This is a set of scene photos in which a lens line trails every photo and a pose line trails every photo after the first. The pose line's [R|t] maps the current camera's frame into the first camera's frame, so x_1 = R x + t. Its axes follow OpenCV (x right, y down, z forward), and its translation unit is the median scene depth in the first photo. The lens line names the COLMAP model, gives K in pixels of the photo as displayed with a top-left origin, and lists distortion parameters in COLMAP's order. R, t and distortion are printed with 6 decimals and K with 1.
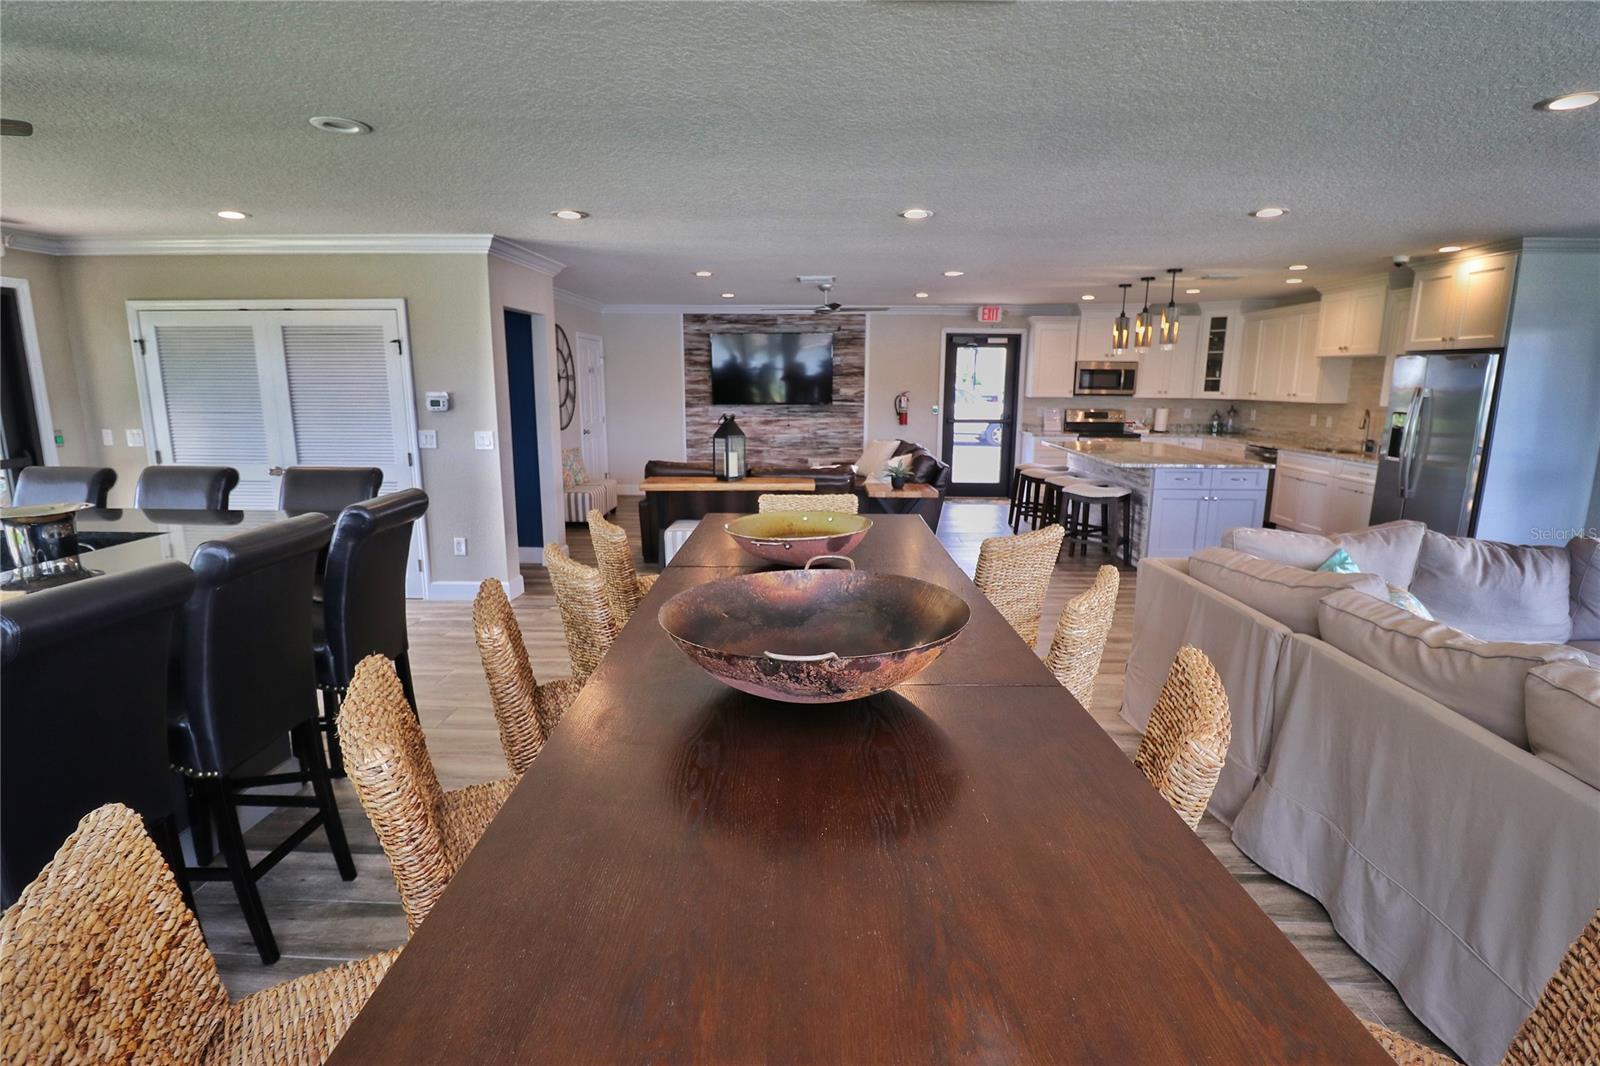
lens RADIAL K [[769.1, 0, 798.2], [0, 769.1, 521.8], [0, 0, 1]] dist [0.002232, -0.013561]
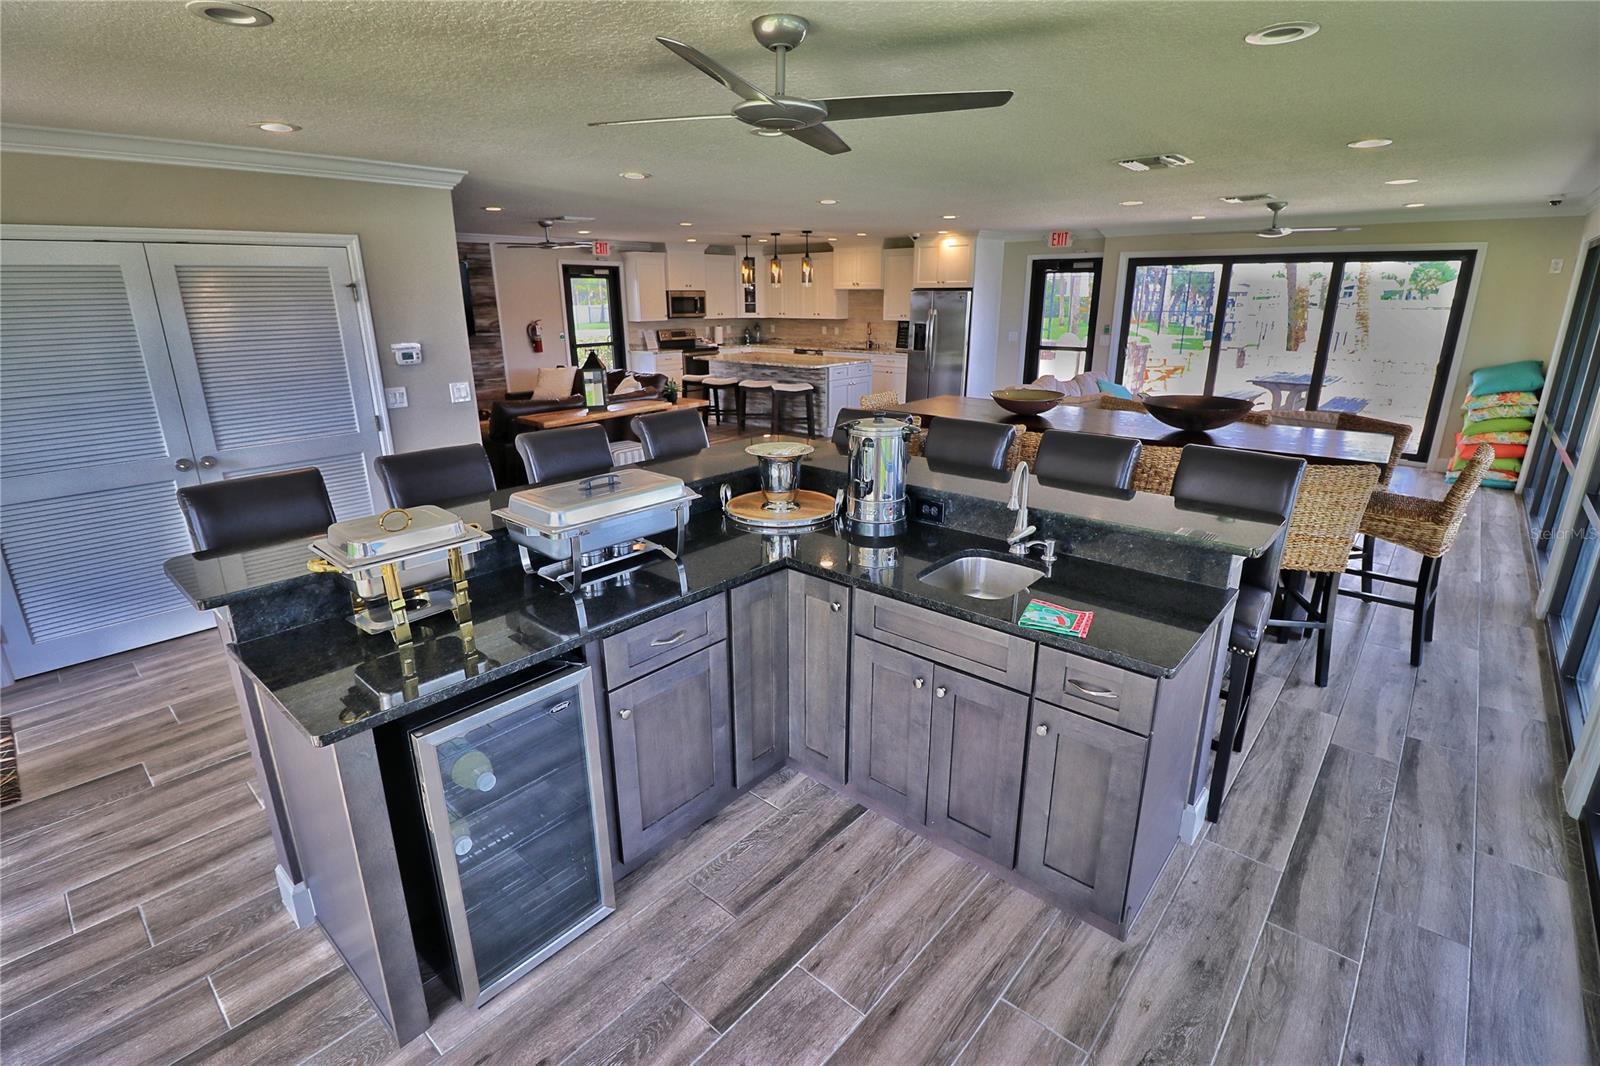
lens RADIAL K [[743.8, 0, 799.9], [0, 743.8, 524.1], [0, 0, 1]] dist [-0.000987, -0.012569]
pose [[0.639529, -0.234952, 0.731984, -0.569790], [0.148034, 0.971970, 0.182646, -0.036142], [-0.754380, -0.008449, 0.656384, 0.056981]]
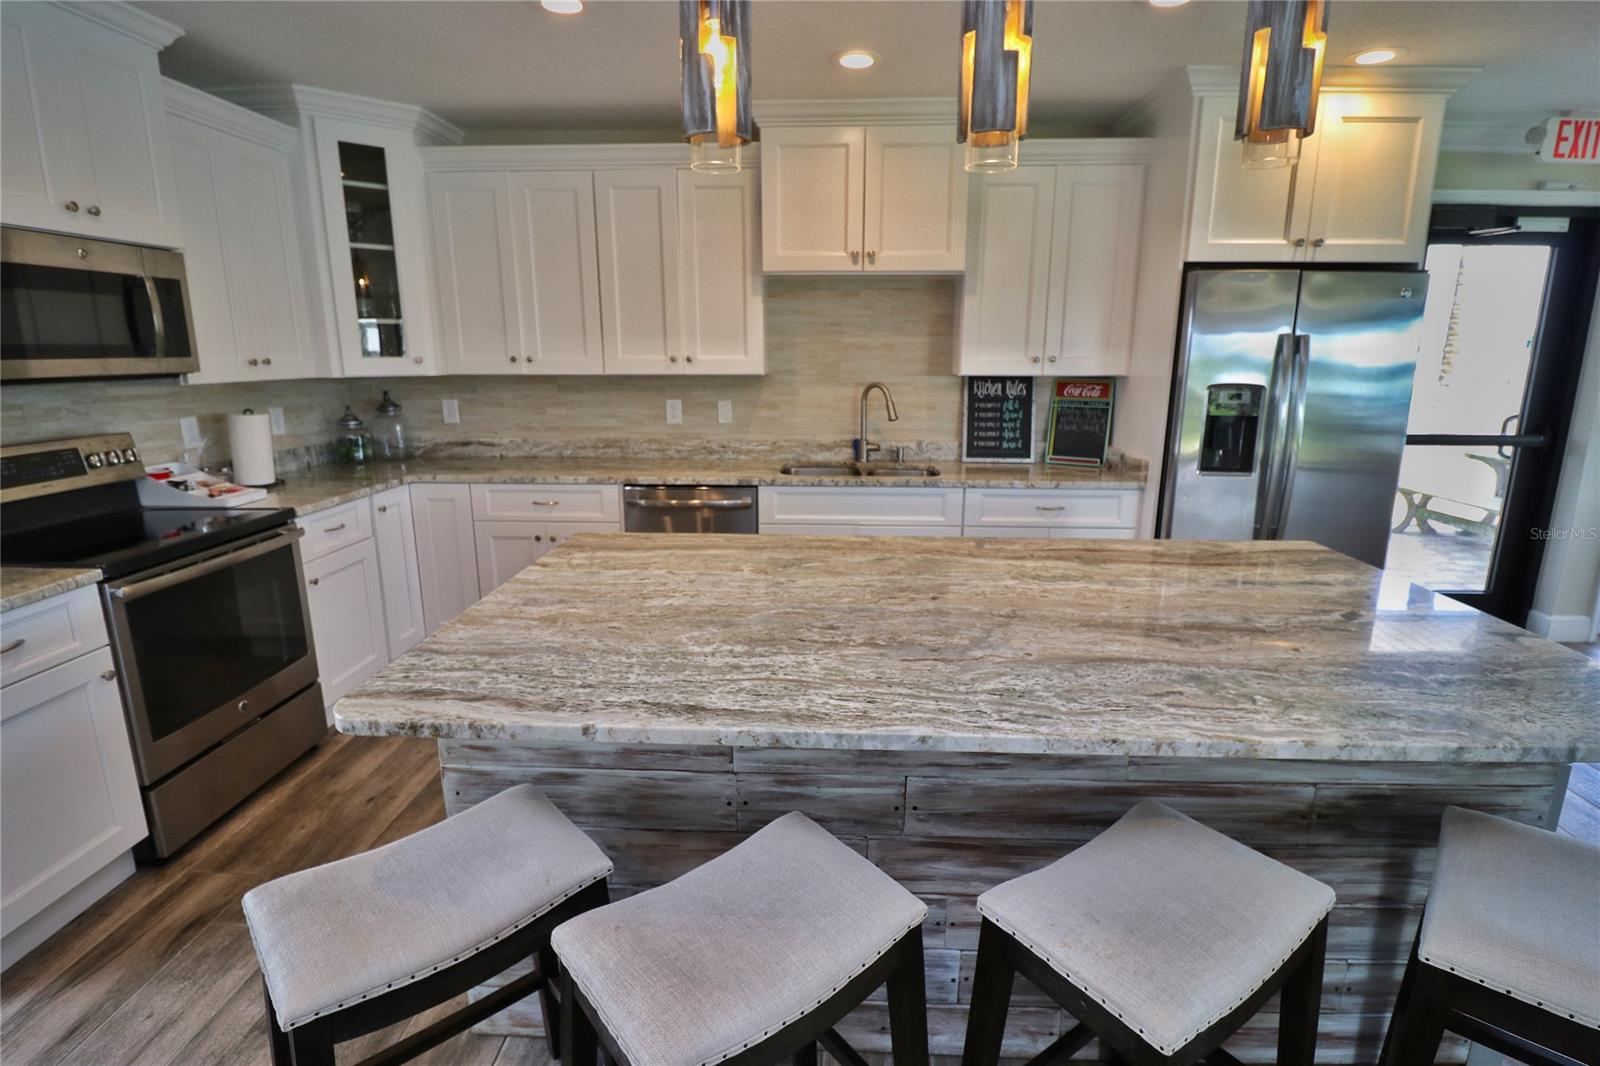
lens RADIAL K [[769.1, 0, 798.2], [0, 769.1, 521.8], [0, 0, 1]] dist [0.002232, -0.013561]
pose [[0.015107, -0.224437, 0.974372, 0.198310], [0.182445, 0.958742, 0.218008, -0.164688], [-0.983100, 0.174476, 0.055431, 0.953851]]
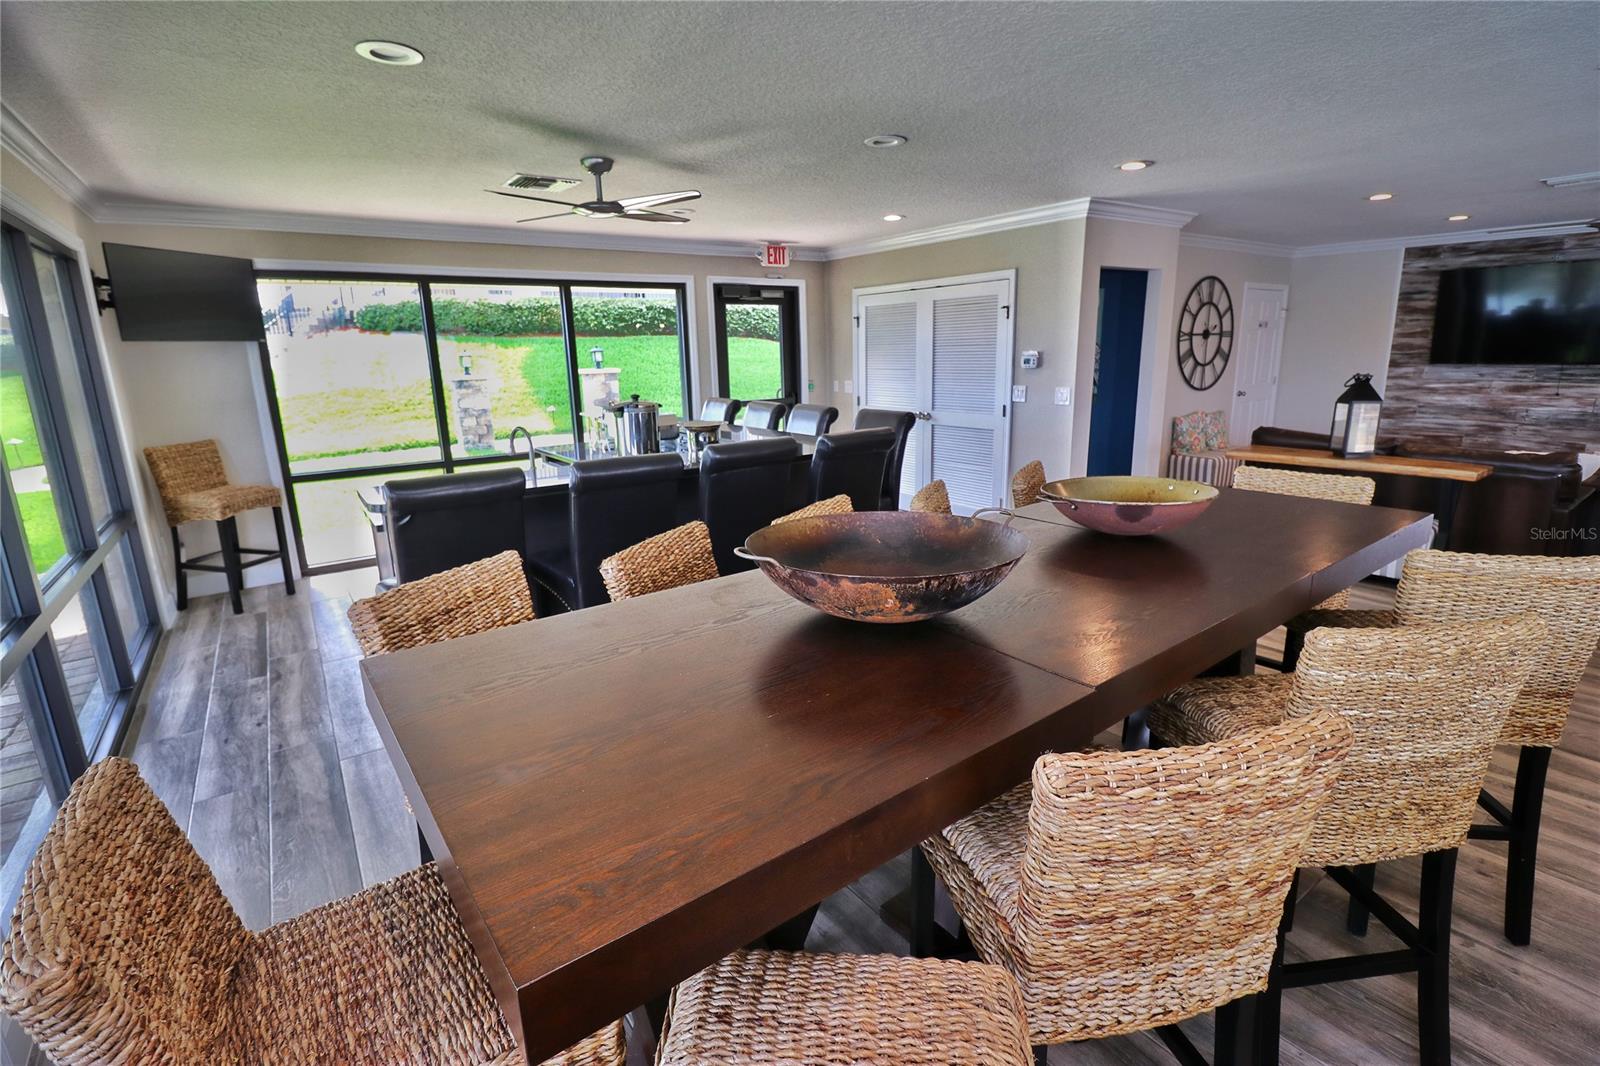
lens RADIAL K [[752.6, 0, 800.0], [0, 752.6, 533.0], [0, 0, 1]] dist [0.002251, -0.012790]
pose [[0.598669, 0.172442, -0.782215, 0.154312], [-0.119335, 0.984854, 0.125782, -0.004046], [0.792057, 0.018044, 0.610180, 0.046994]]
